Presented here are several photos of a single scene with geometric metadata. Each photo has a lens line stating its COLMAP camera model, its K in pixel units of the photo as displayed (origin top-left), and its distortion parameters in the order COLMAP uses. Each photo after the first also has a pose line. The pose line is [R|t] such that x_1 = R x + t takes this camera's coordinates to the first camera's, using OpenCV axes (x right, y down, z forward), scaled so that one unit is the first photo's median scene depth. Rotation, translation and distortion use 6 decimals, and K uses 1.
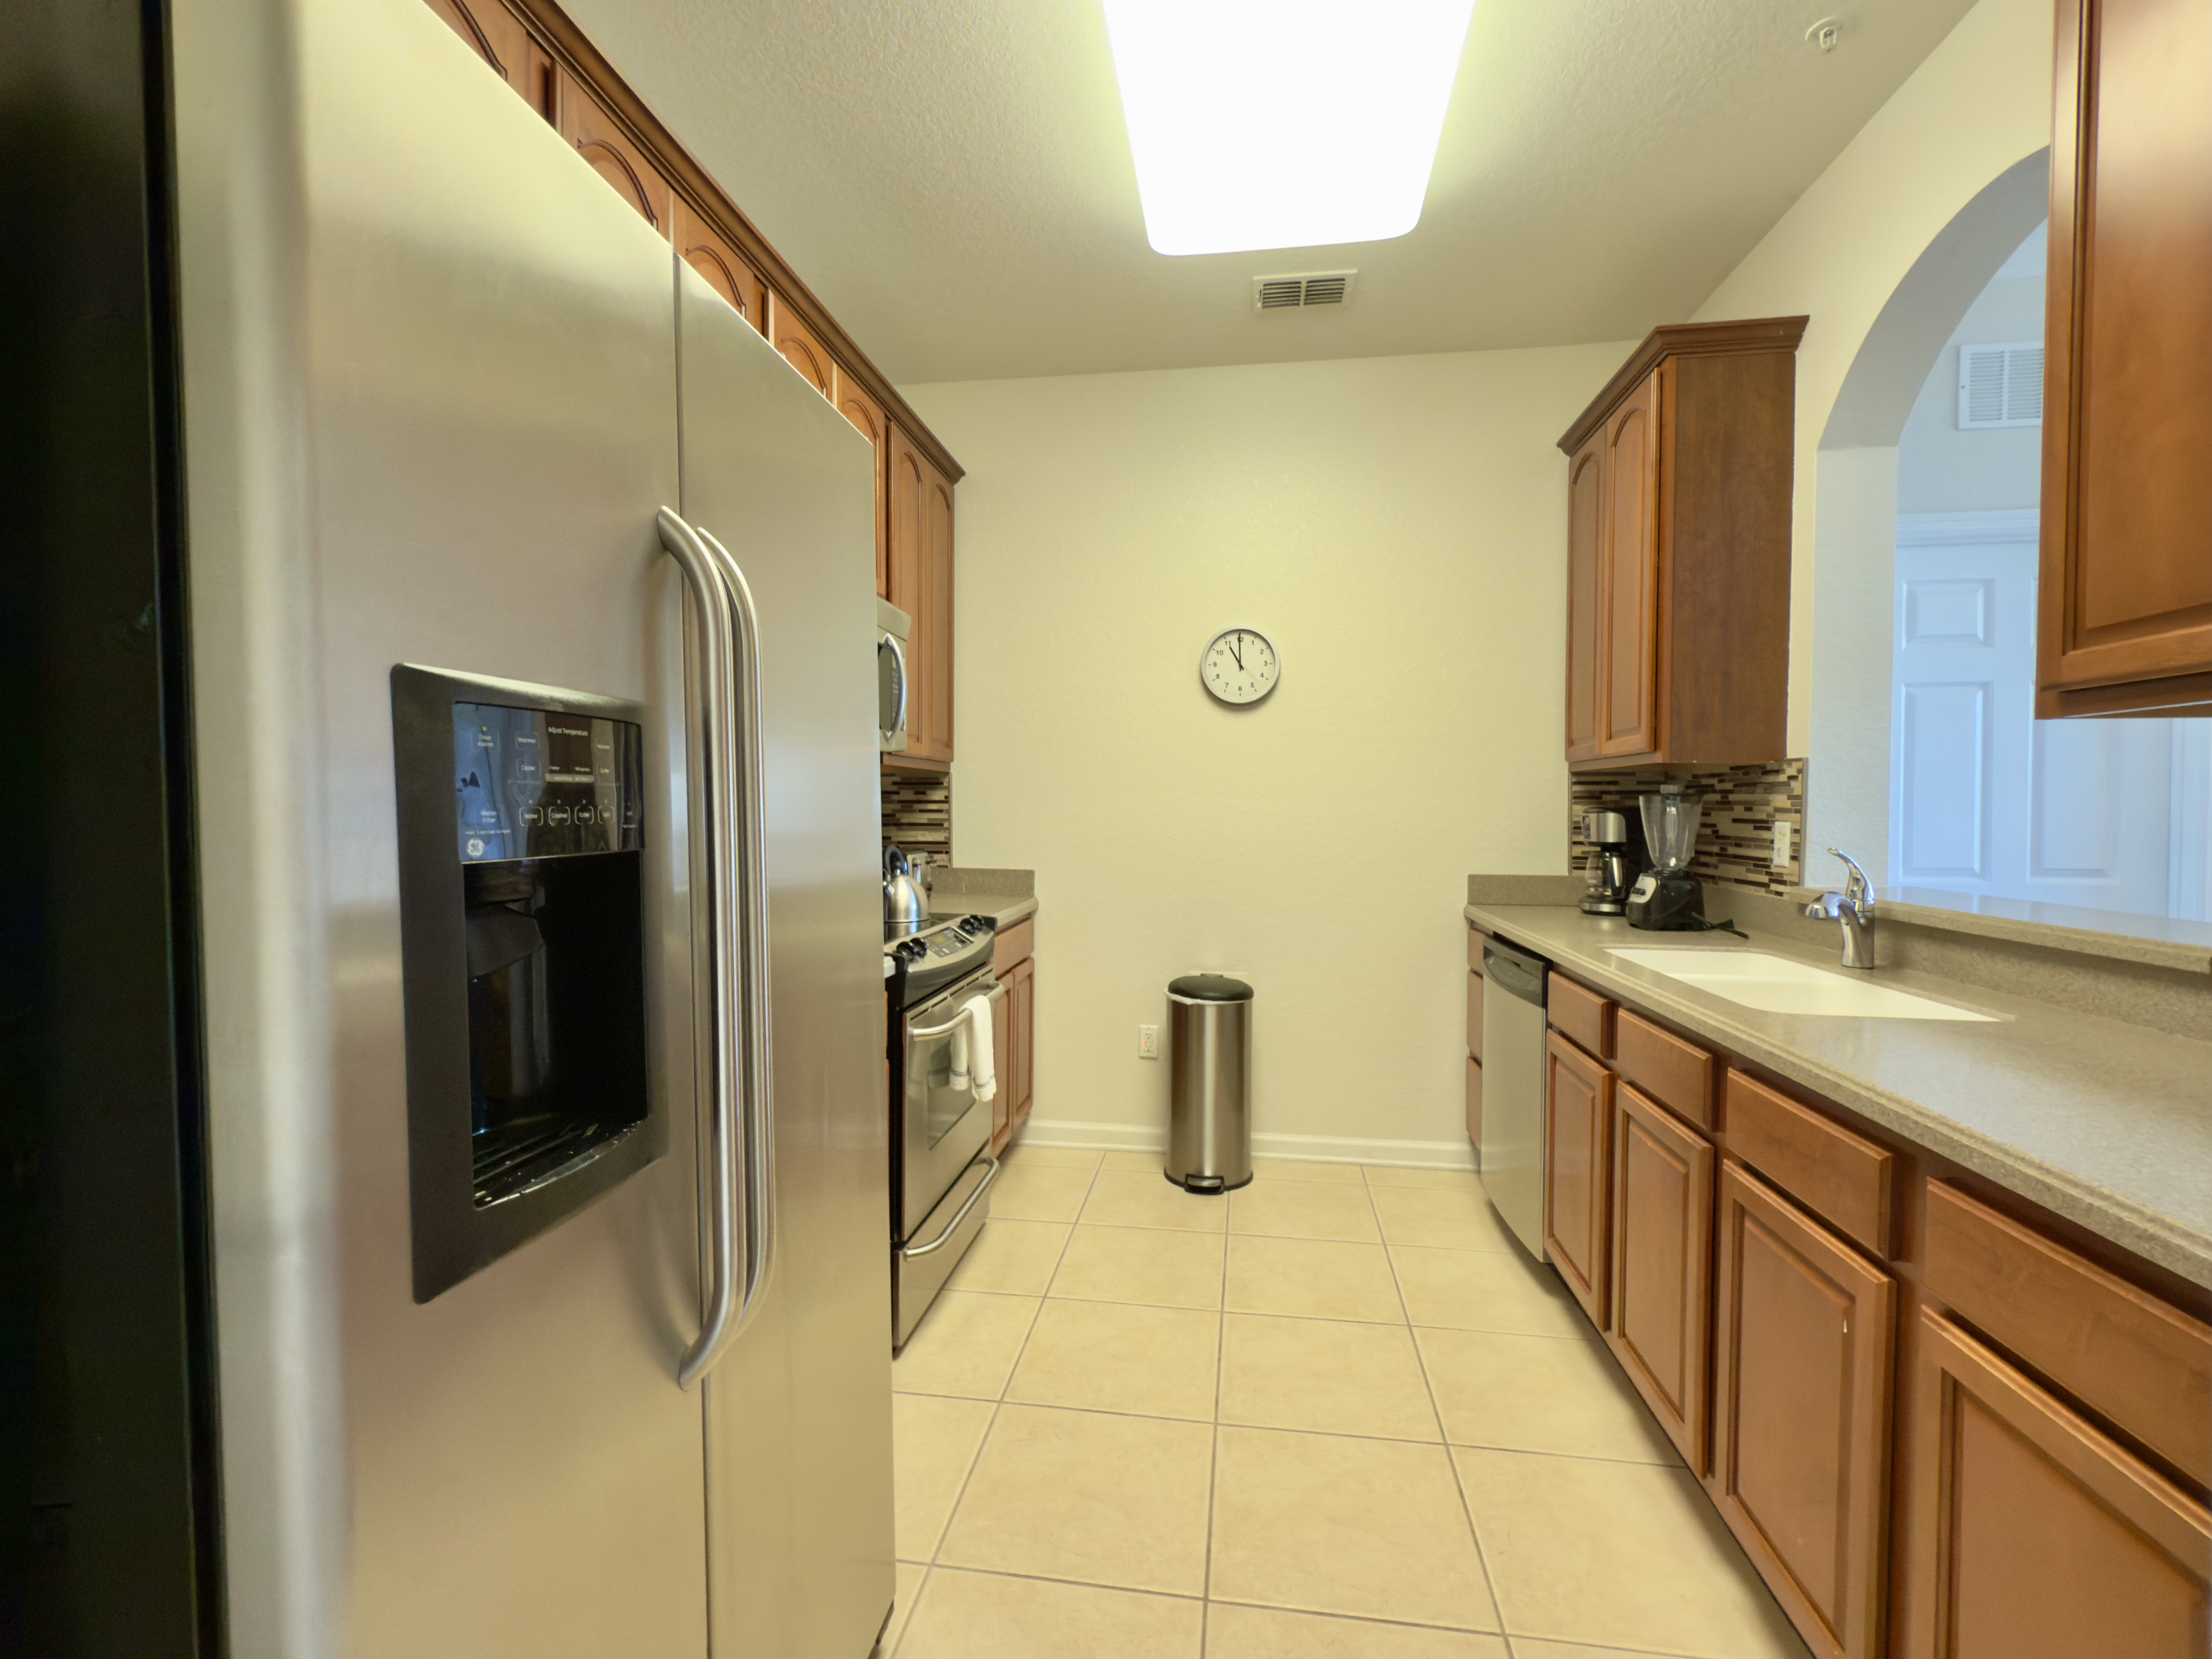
lens RADIAL K [[978.1, 0, 1106.0], [0, 978.1, 829.5], [0, 0, 1]] dist [-0.001391, -0.000396]
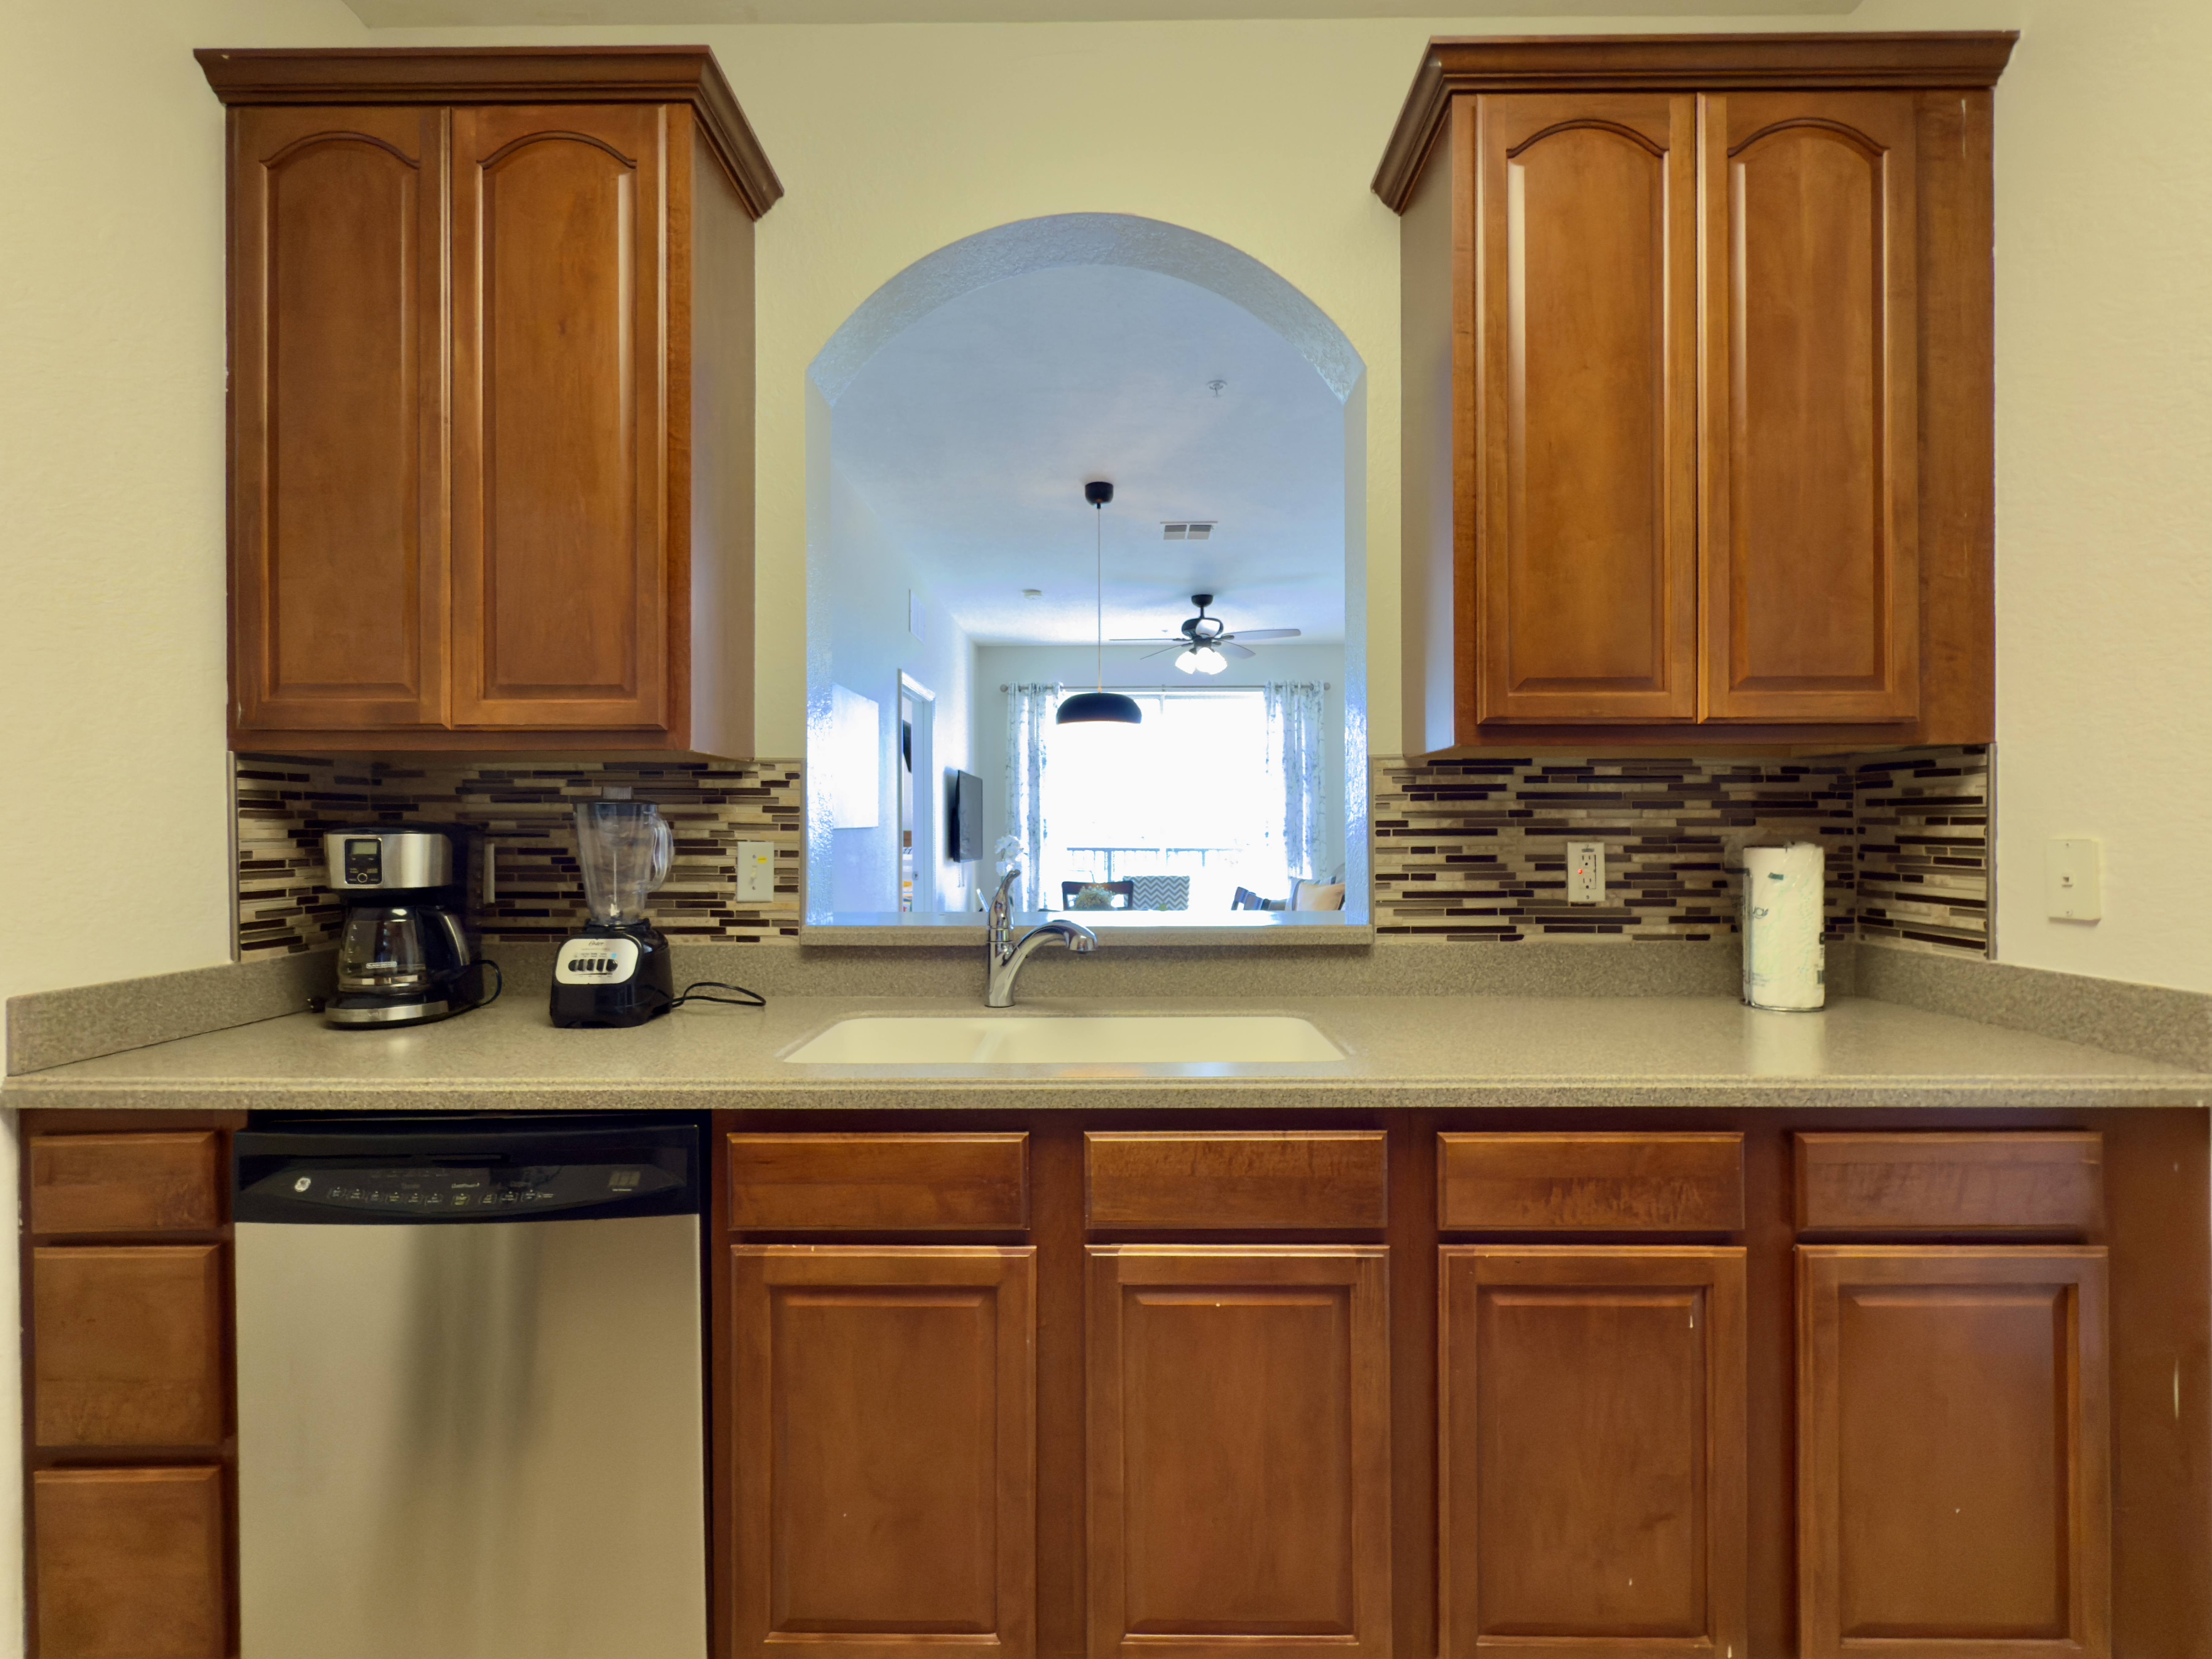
lens RADIAL K [[978.1, 0, 1106.0], [0, 978.1, 829.5], [0, 0, 1]] dist [-0.001391, -0.000396]
pose [[-0.135354, -0.000775, 0.990797, -0.064374], [0.026201, 0.999647, 0.004361, -0.010472], [-0.990451, 0.026550, -0.135286, 0.642818]]
